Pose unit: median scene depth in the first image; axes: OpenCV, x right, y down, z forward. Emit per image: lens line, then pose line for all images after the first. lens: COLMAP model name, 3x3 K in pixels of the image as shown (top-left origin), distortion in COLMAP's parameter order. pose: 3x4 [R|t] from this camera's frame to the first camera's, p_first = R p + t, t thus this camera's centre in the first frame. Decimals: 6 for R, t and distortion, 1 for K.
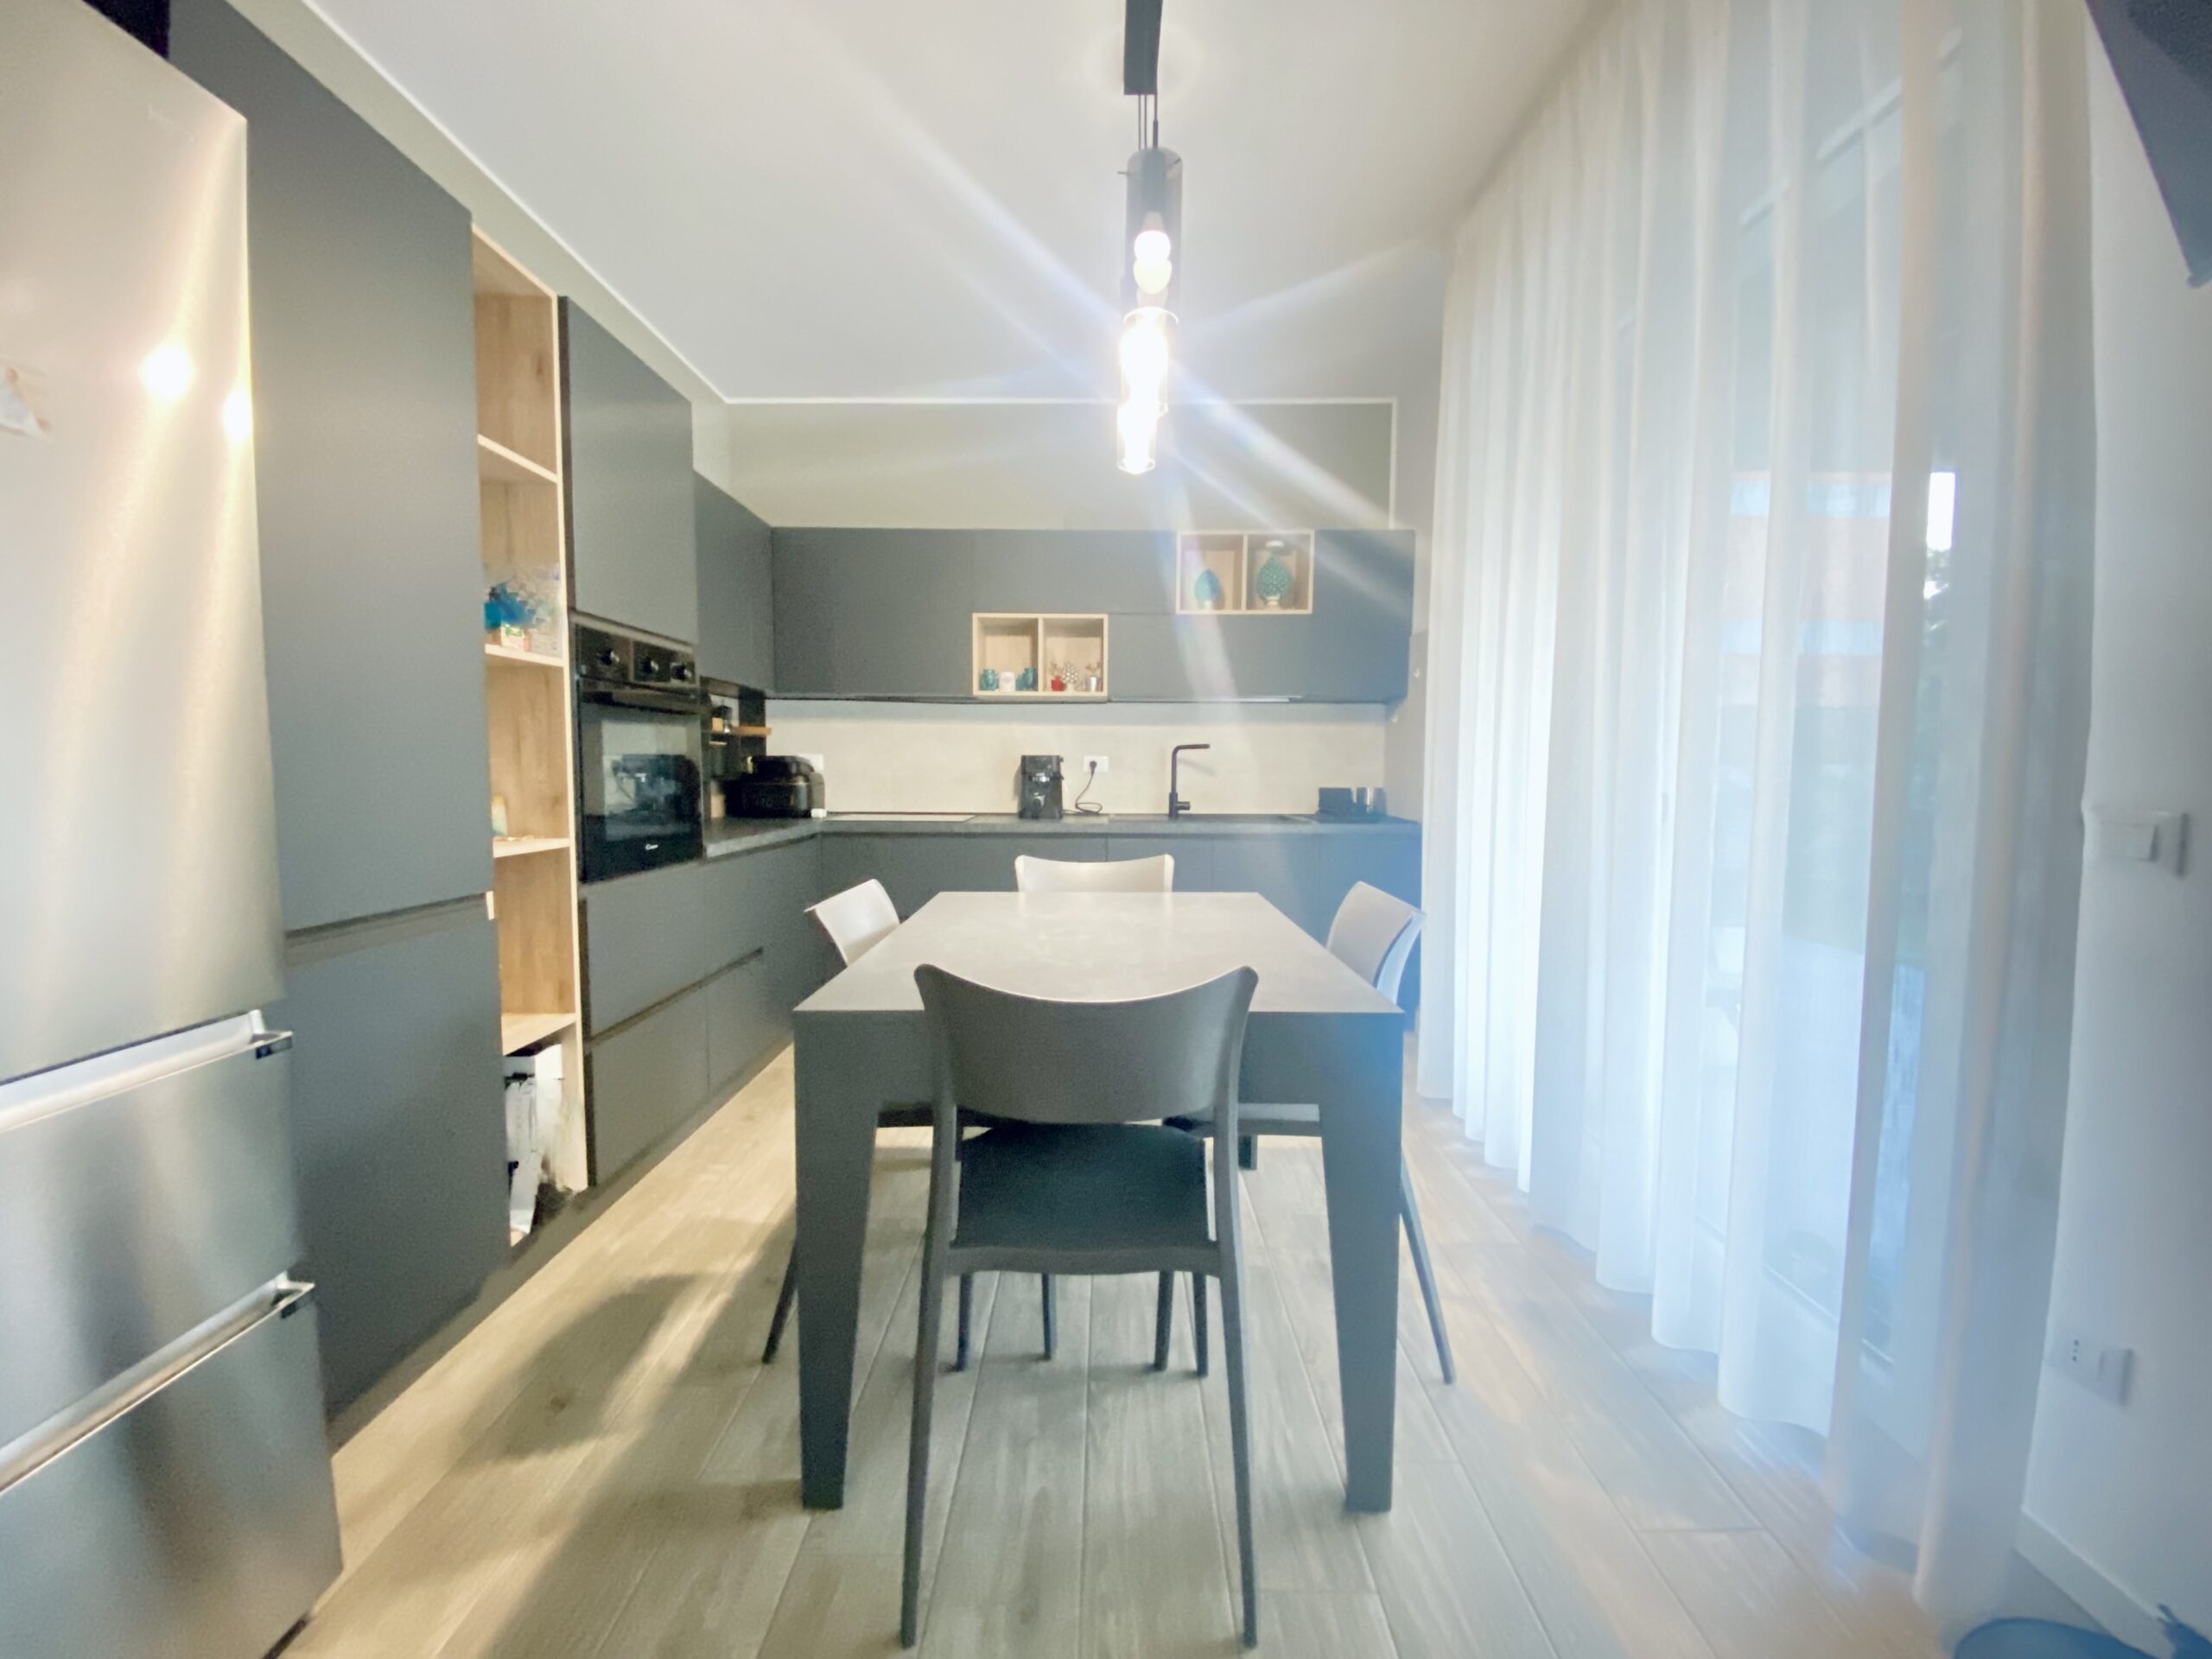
lens RADIAL K [[894.2, 0, 1100.2], [0, 894.2, 822.5], [0, 0, 1]] dist [0.021806, -0.019091]
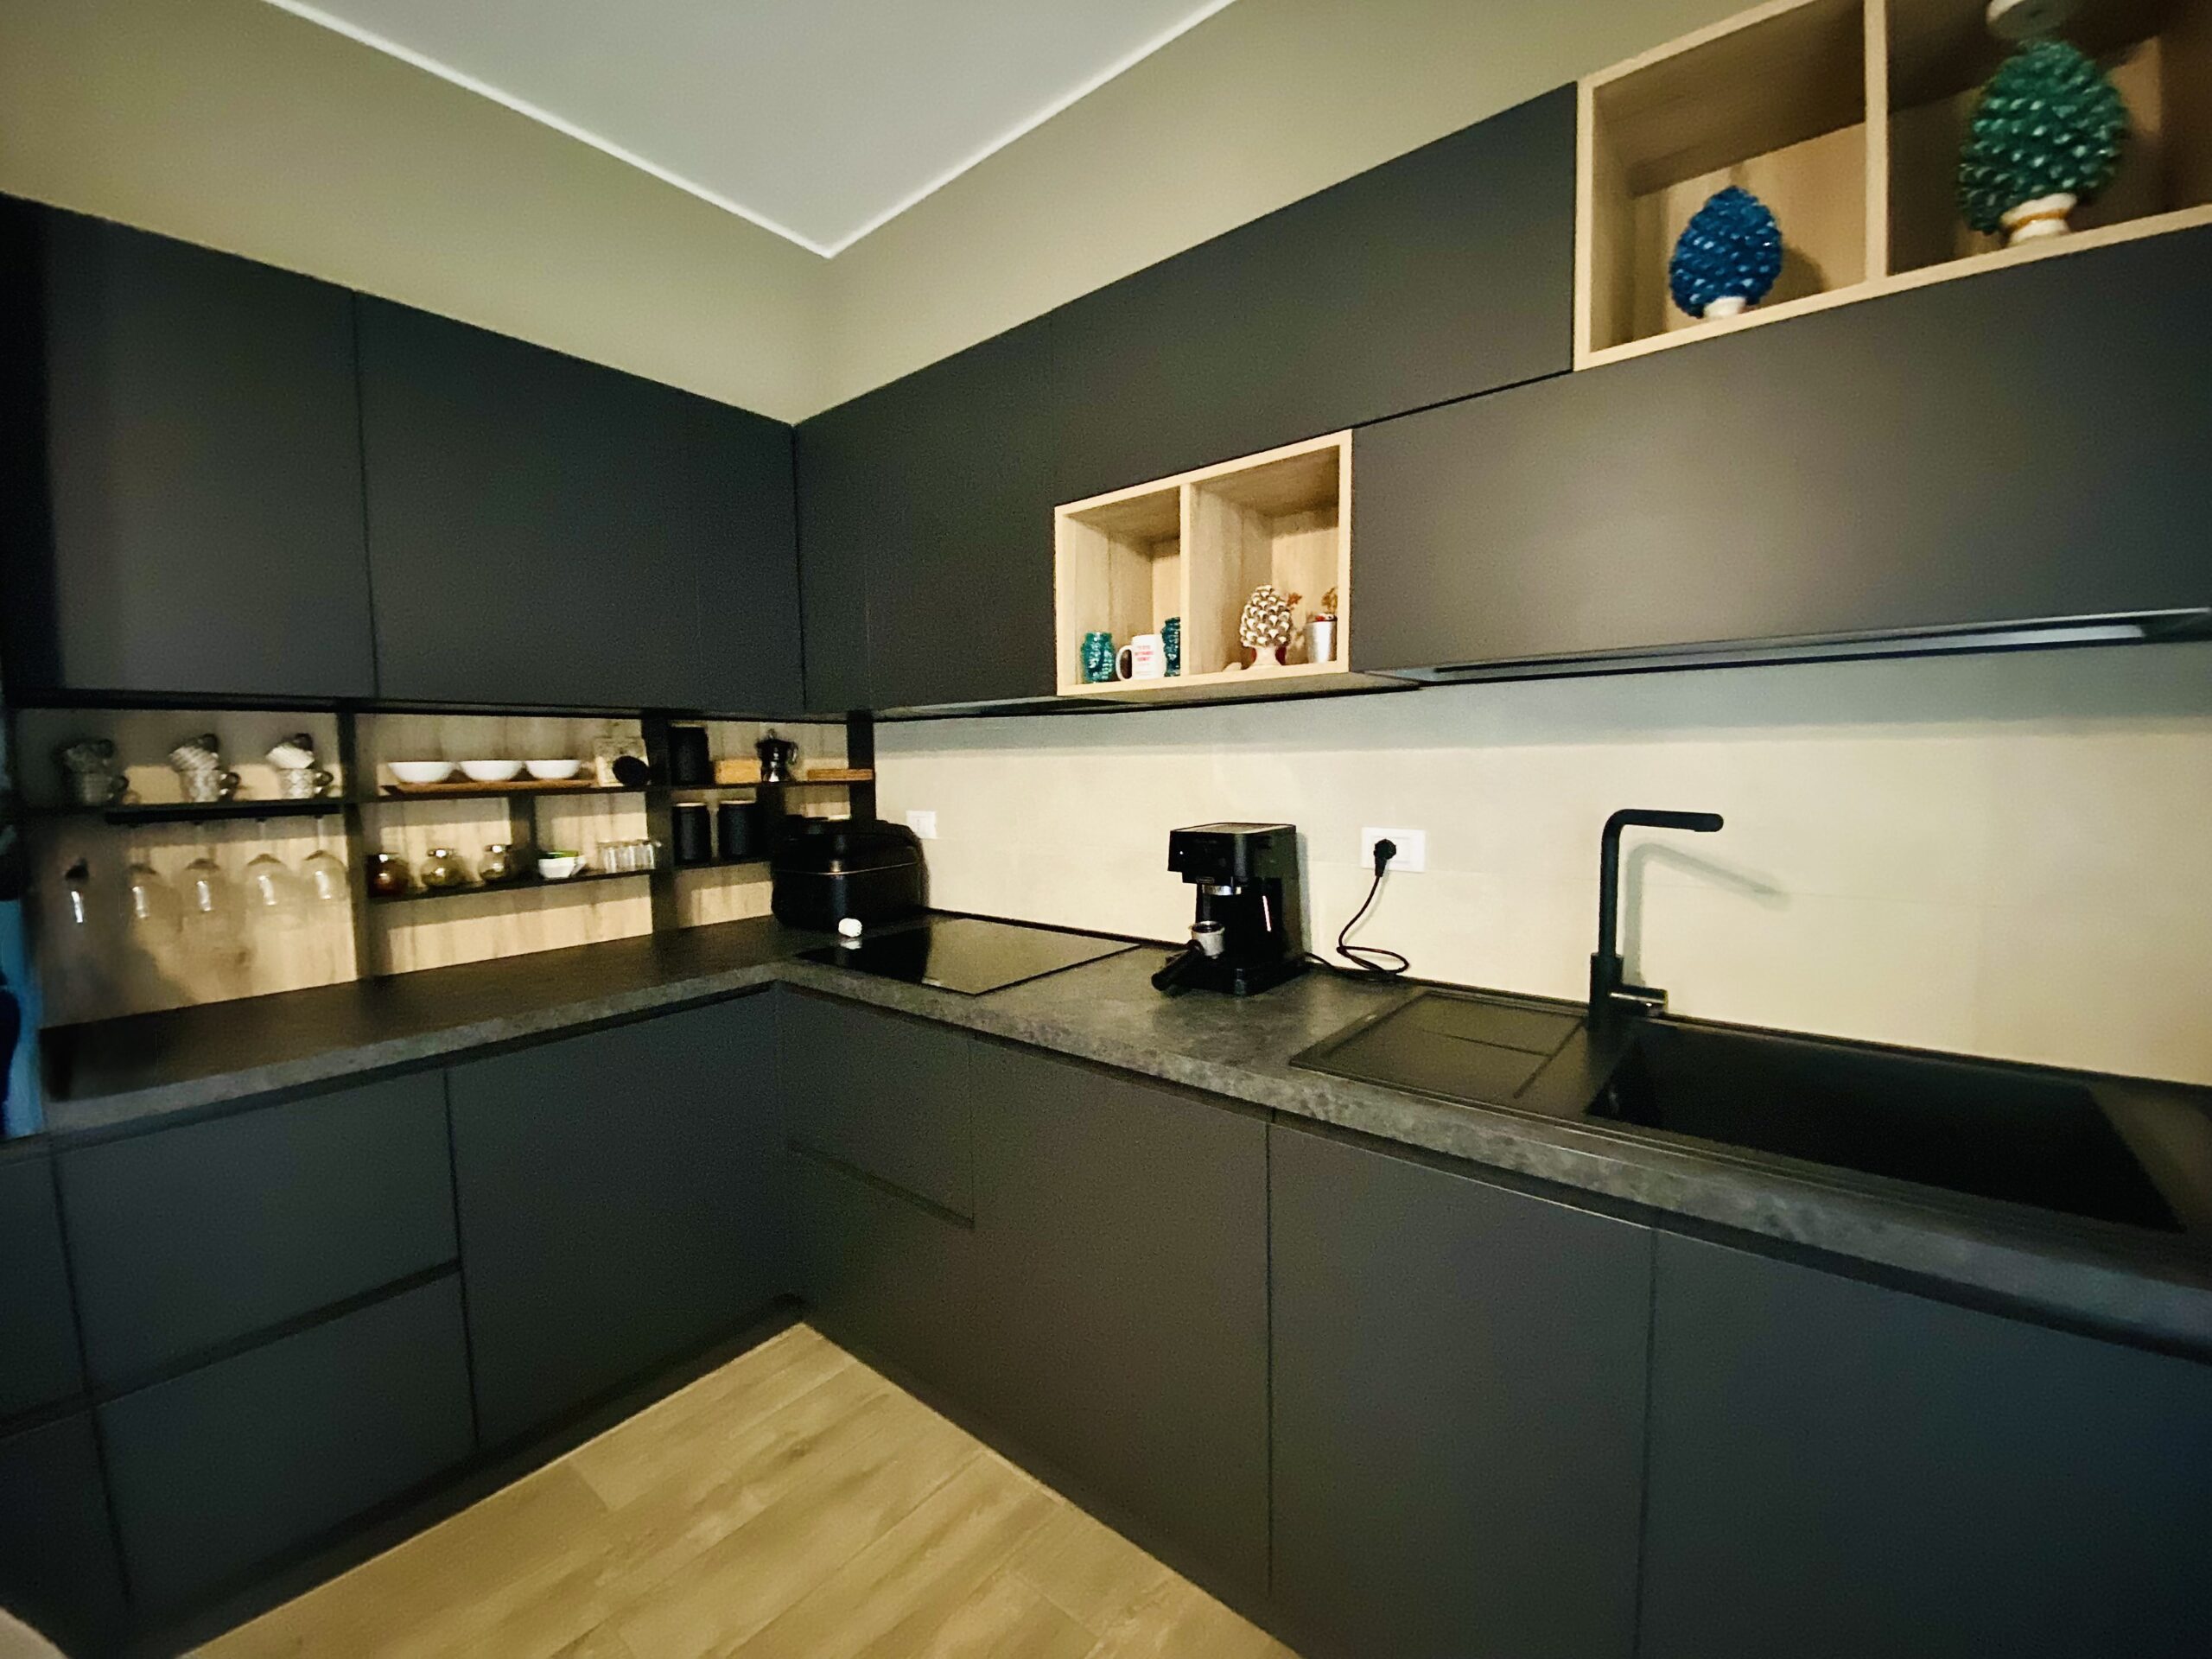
lens RADIAL K [[894.2, 0, 1100.2], [0, 894.2, 822.5], [0, 0, 1]] dist [0.021806, -0.019091]
pose [[0.780127, 0.021012, -0.625268, 0.142072], [-0.007363, 0.999675, 0.024407, -0.087924], [0.625578, -0.014436, 0.780028, 0.646073]]
